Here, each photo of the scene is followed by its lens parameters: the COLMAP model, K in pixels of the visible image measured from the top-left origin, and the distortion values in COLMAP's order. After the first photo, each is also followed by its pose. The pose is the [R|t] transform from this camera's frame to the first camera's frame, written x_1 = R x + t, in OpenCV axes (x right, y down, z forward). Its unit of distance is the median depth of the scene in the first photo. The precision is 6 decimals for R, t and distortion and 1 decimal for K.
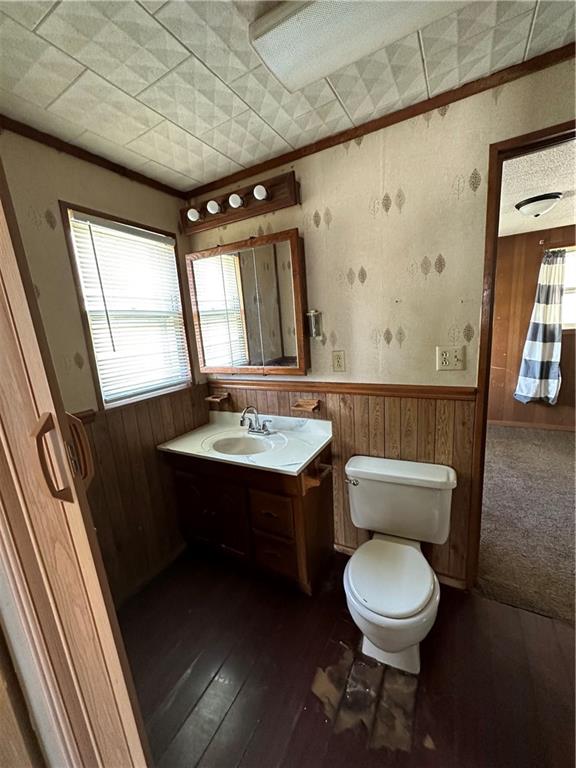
lens RADIAL K [[305.2, 0, 289.4], [0, 305.2, 386.5], [0, 0, 1]] dist [0.002010, 0.000839]
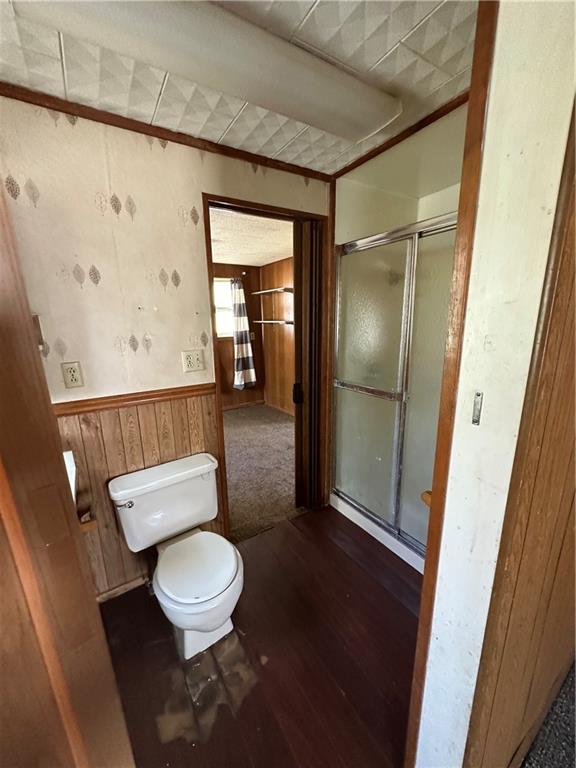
lens RADIAL K [[305.2, 0, 287.6], [0, 305.2, 386.9], [0, 0, 1]] dist [0.002010, 0.000839]
pose [[0.481977, -0.141427, 0.864694, -0.327305], [0.164949, 0.983887, 0.068980, -0.015864], [-0.860517, 0.109383, 0.497539, 0.122418]]
